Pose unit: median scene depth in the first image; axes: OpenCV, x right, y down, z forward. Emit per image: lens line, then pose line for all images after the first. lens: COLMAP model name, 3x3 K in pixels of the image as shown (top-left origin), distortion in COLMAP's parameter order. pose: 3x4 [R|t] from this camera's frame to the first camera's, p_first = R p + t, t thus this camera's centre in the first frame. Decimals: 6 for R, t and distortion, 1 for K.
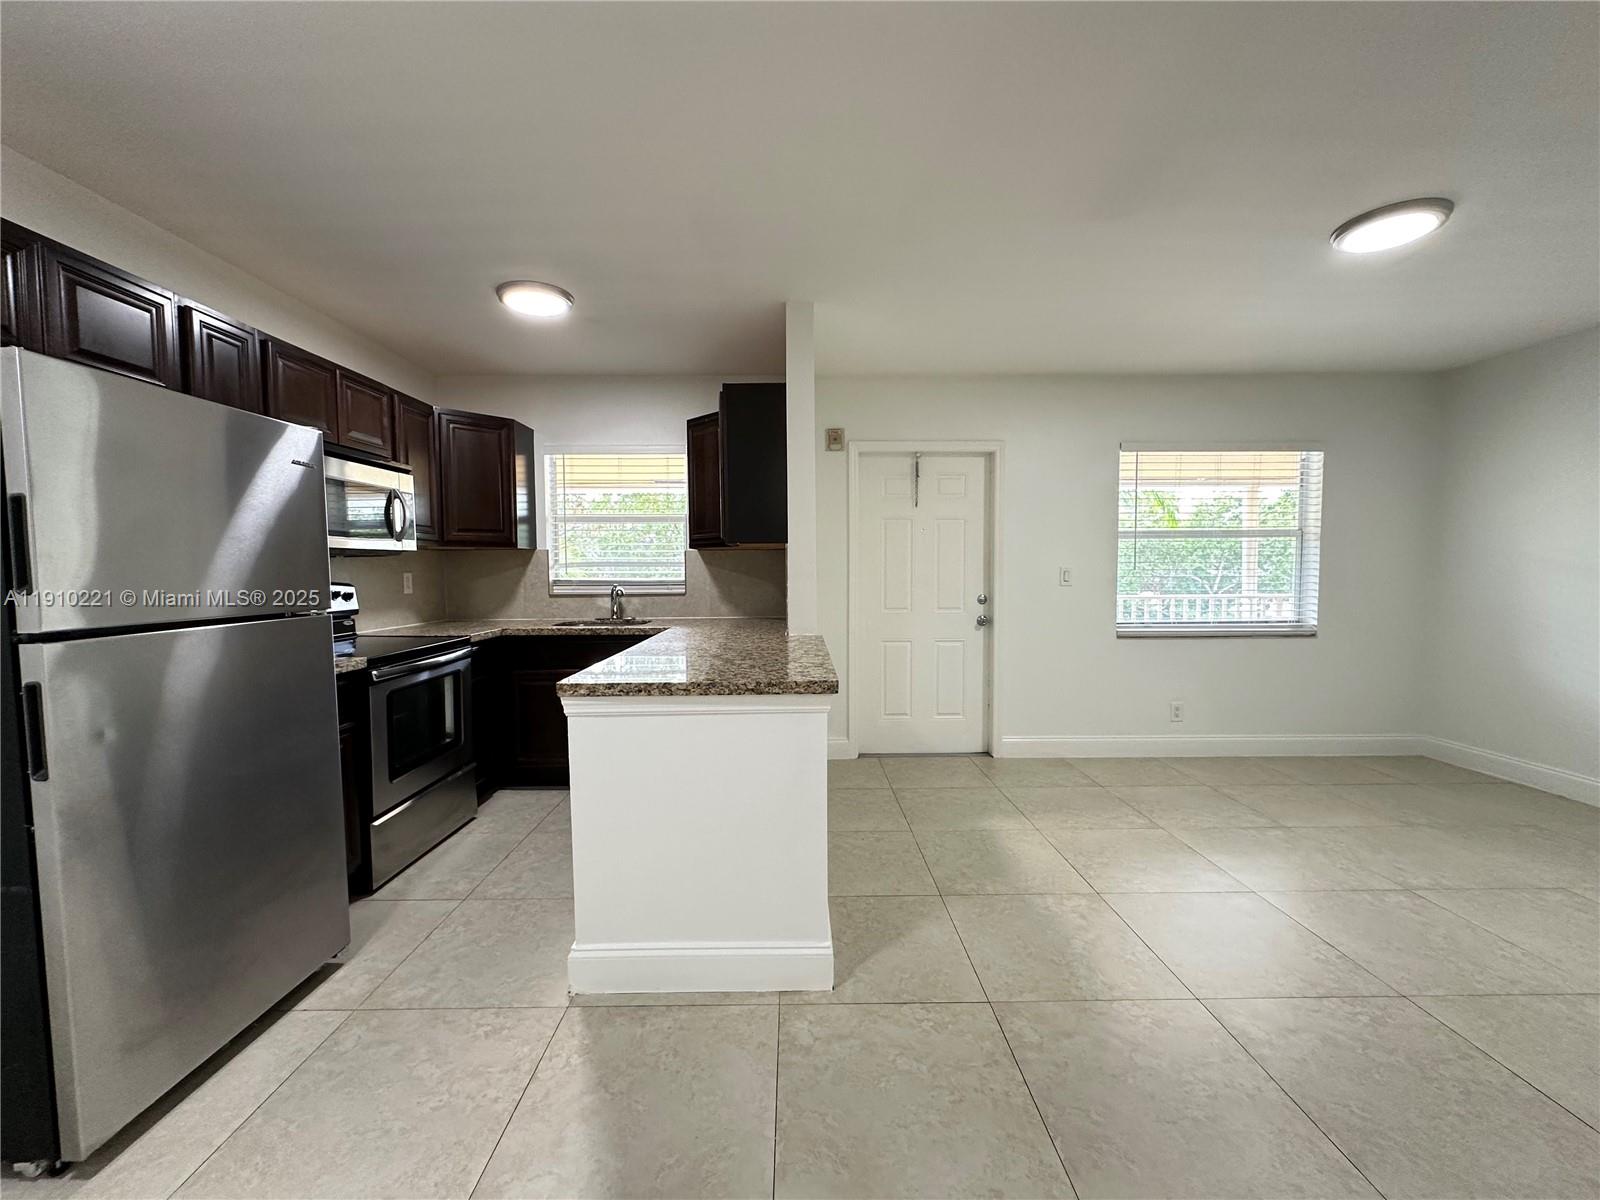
lens RADIAL K [[639.0, 0, 799.9], [0, 639.0, 598.3], [0, 0, 1]] dist [-0.001794, 0.000398]
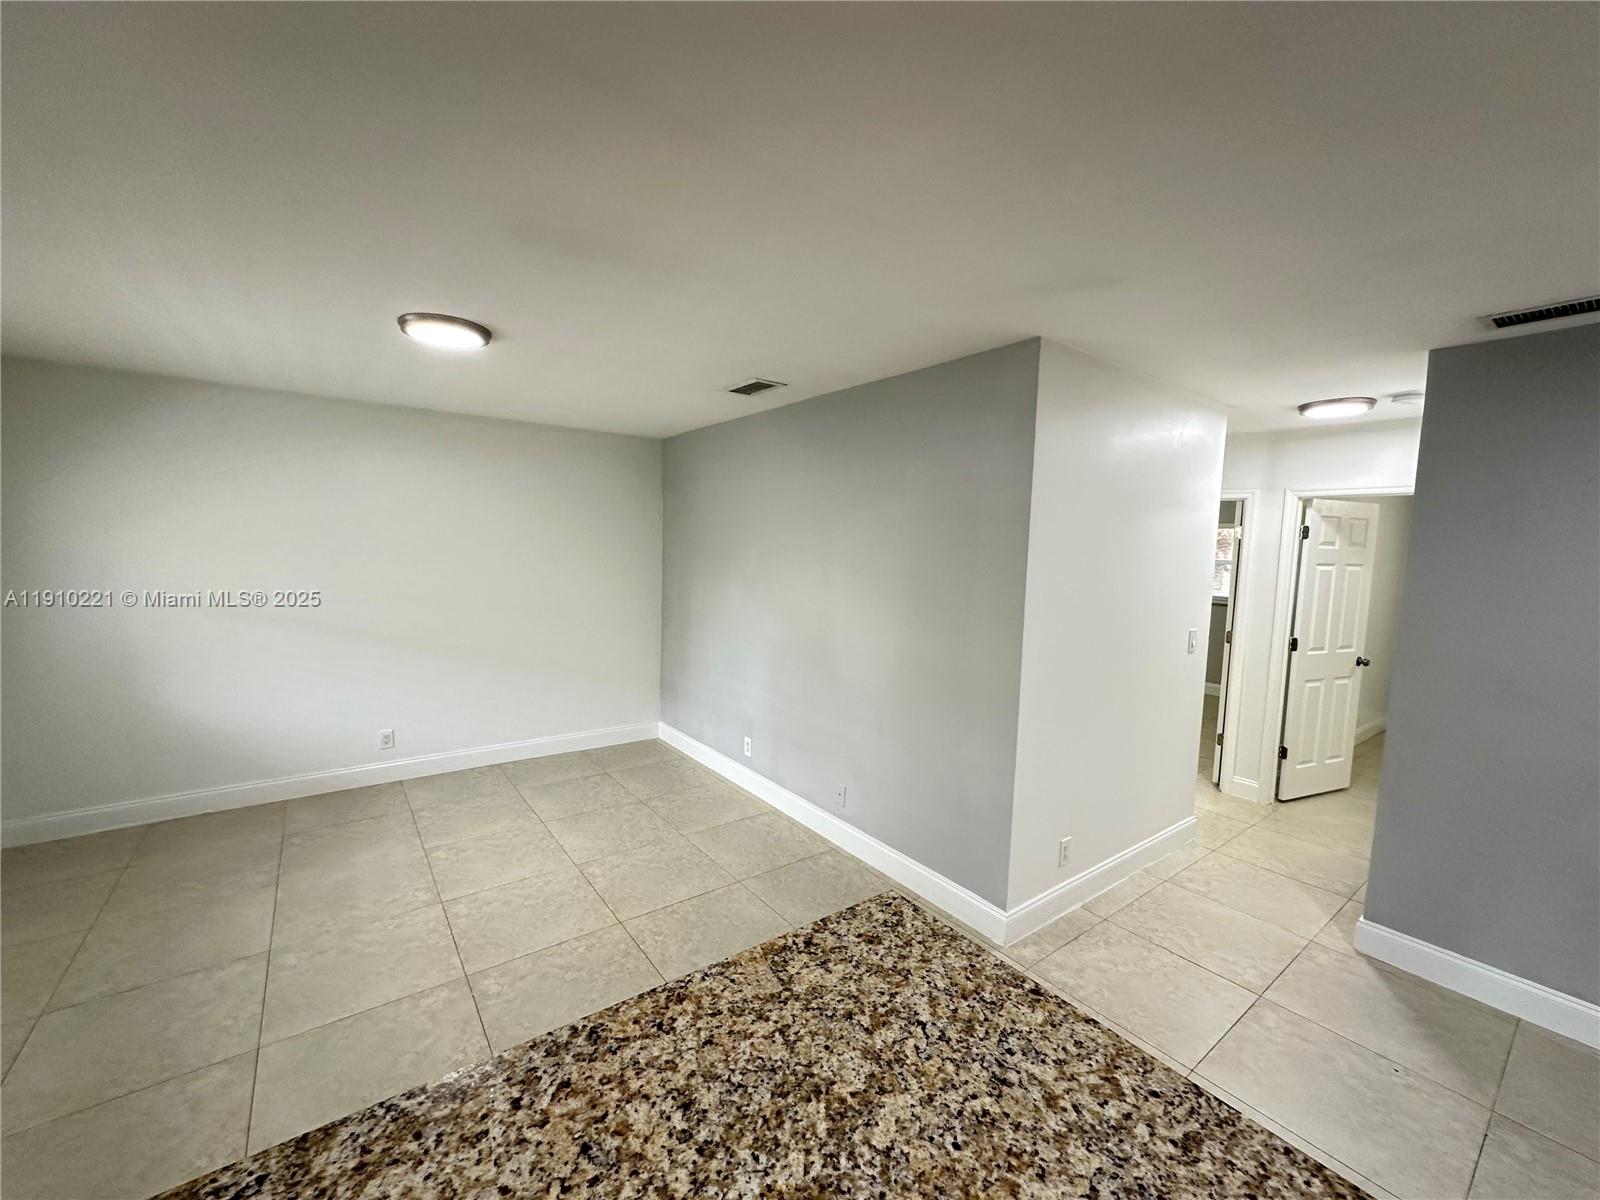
lens RADIAL K [[639.0, 0, 799.4], [0, 639.0, 599.0], [0, 0, 1]] dist [-0.001794, 0.000398]
pose [[-0.588093, -0.081424, 0.804684, -0.276324], [0.014870, 0.993663, 0.111414, -0.181045], [-0.808657, 0.077488, -0.583155, 0.911566]]
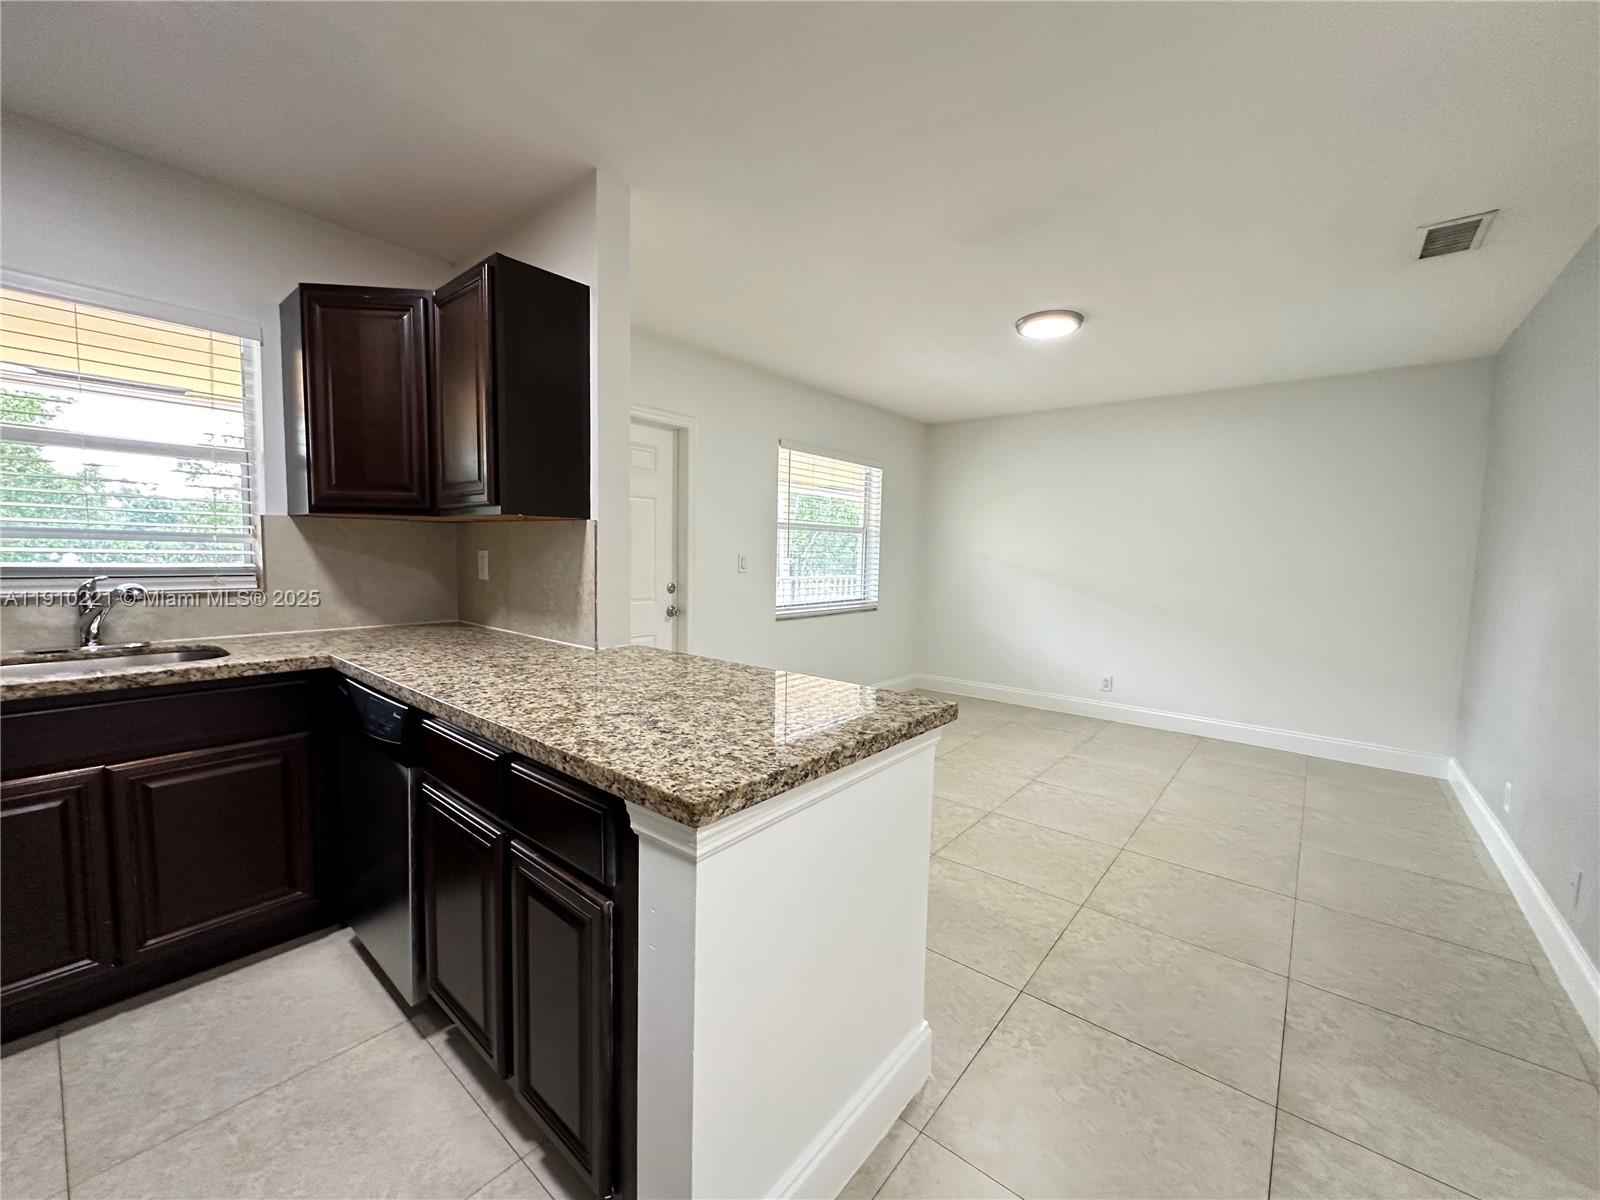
lens RADIAL K [[639.0, 0, 799.9], [0, 639.0, 598.8], [0, 0, 1]] dist [-0.001794, 0.000398]
pose [[0.645438, -0.037969, 0.762869, -0.420707], [0.012088, 0.999146, 0.039502, -0.023943], [-0.763717, -0.016274, 0.645346, 0.380748]]
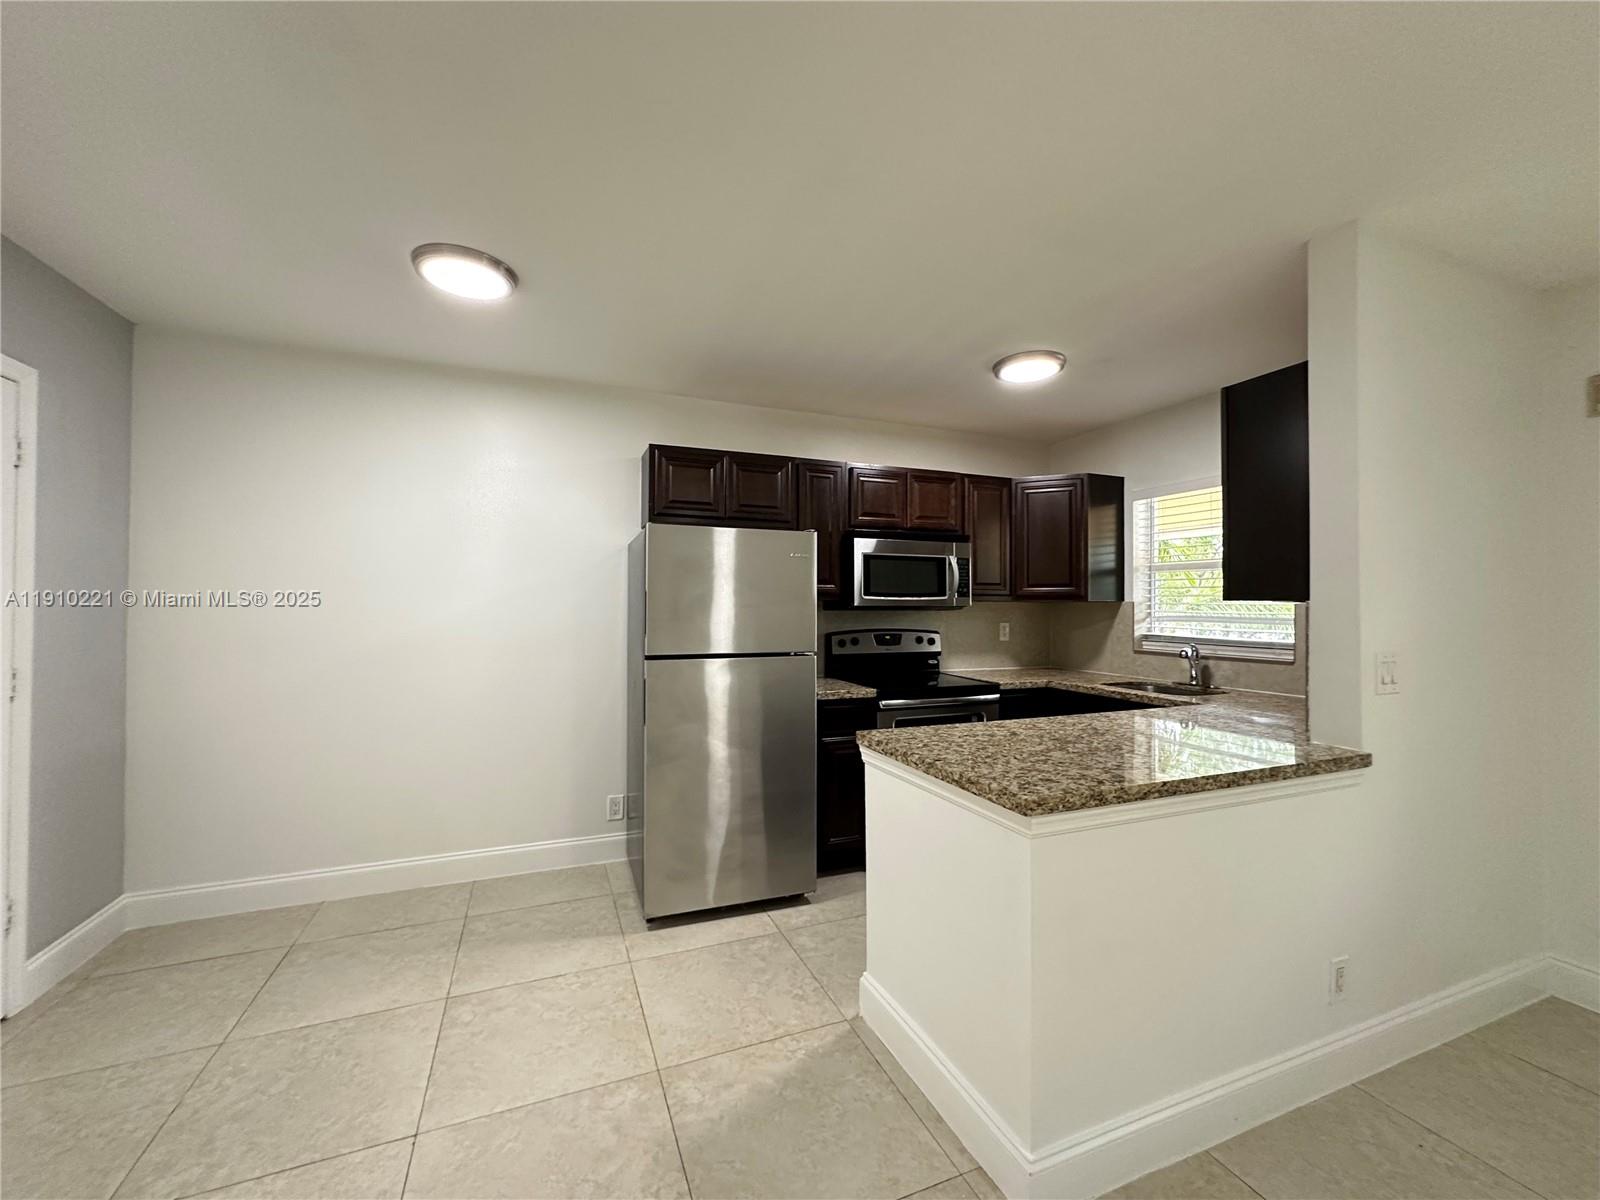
lens RADIAL K [[639.0, 0, 800.4], [0, 639.0, 599.7], [0, 0, 1]] dist [-0.001794, 0.000398]
pose [[0.370532, -0.000605, -0.928820, 0.398972], [-0.053358, 0.998334, -0.021937, -0.045086], [0.927286, 0.057688, 0.369882, 0.280695]]
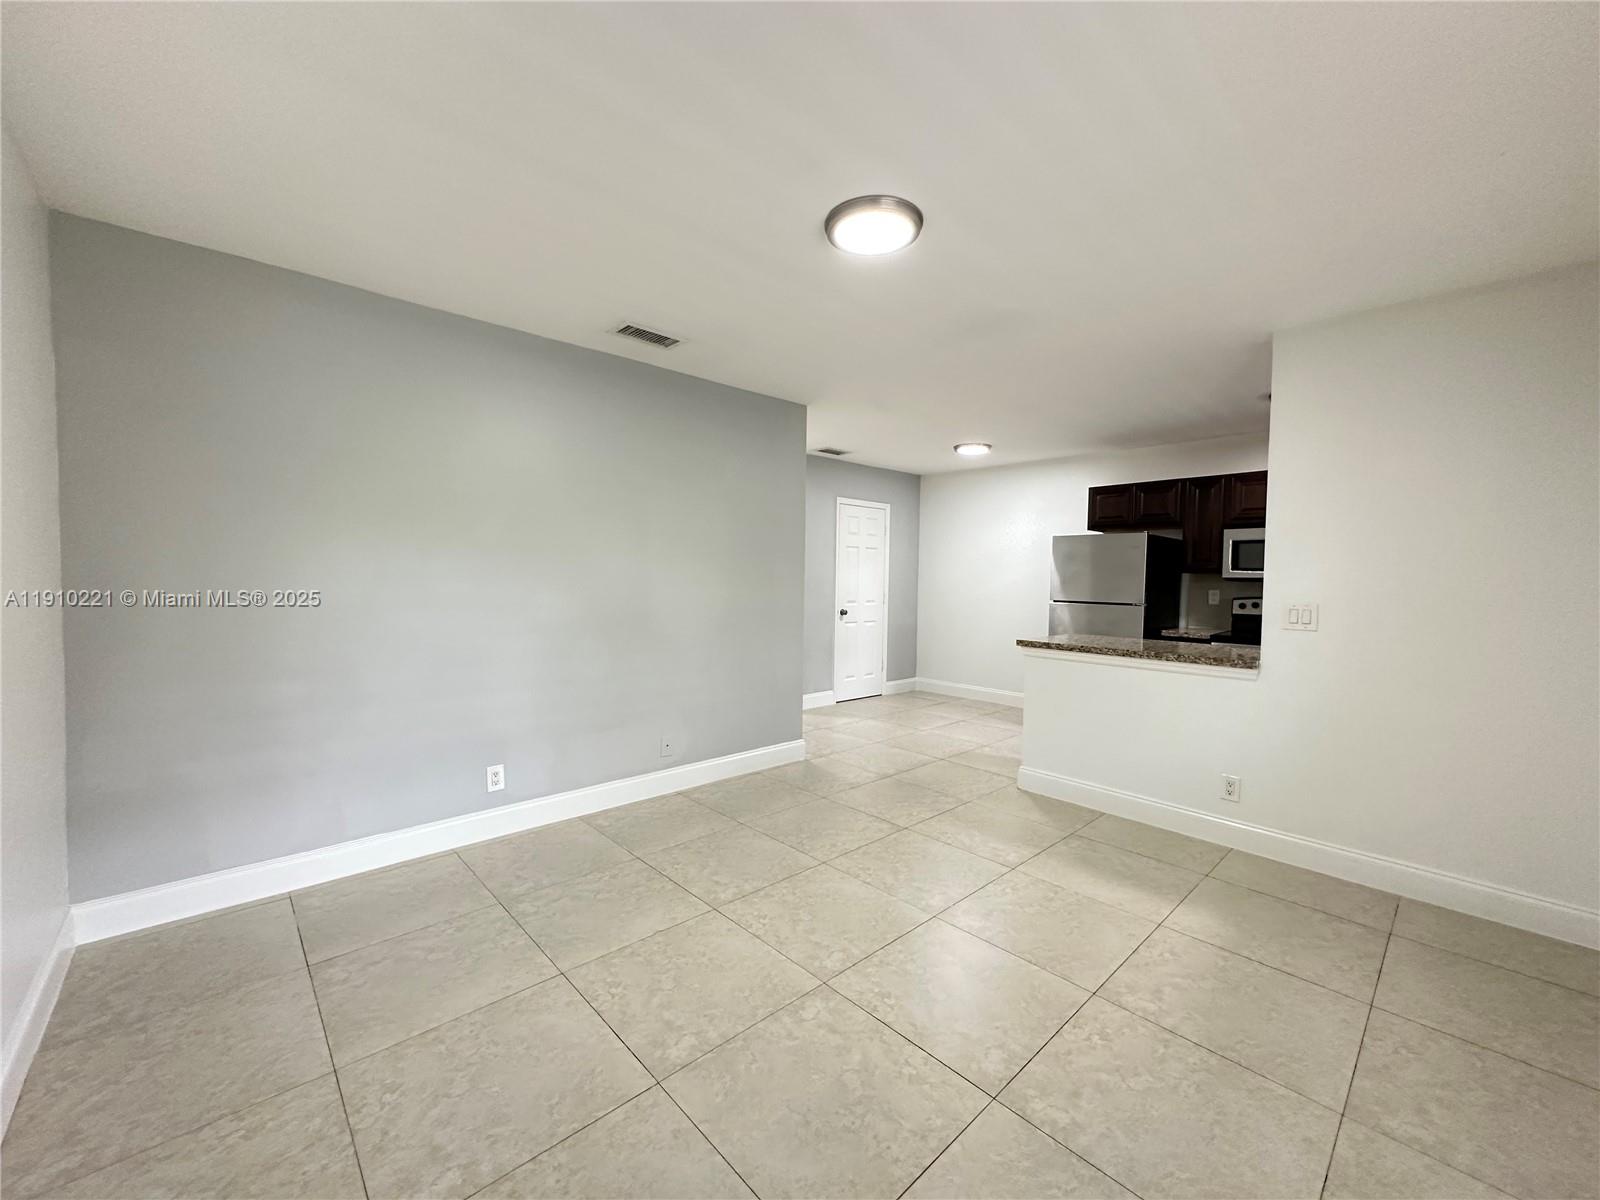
lens RADIAL K [[639.0, 0, 797.0], [0, 639.0, 599.4], [0, 0, 1]] dist [-0.001794, 0.000398]
pose [[-0.743026, 0.018328, -0.669012, 1.255425], [-0.043571, 0.996180, 0.075682, -0.084583], [0.667843, 0.085384, -0.739388, 1.273048]]
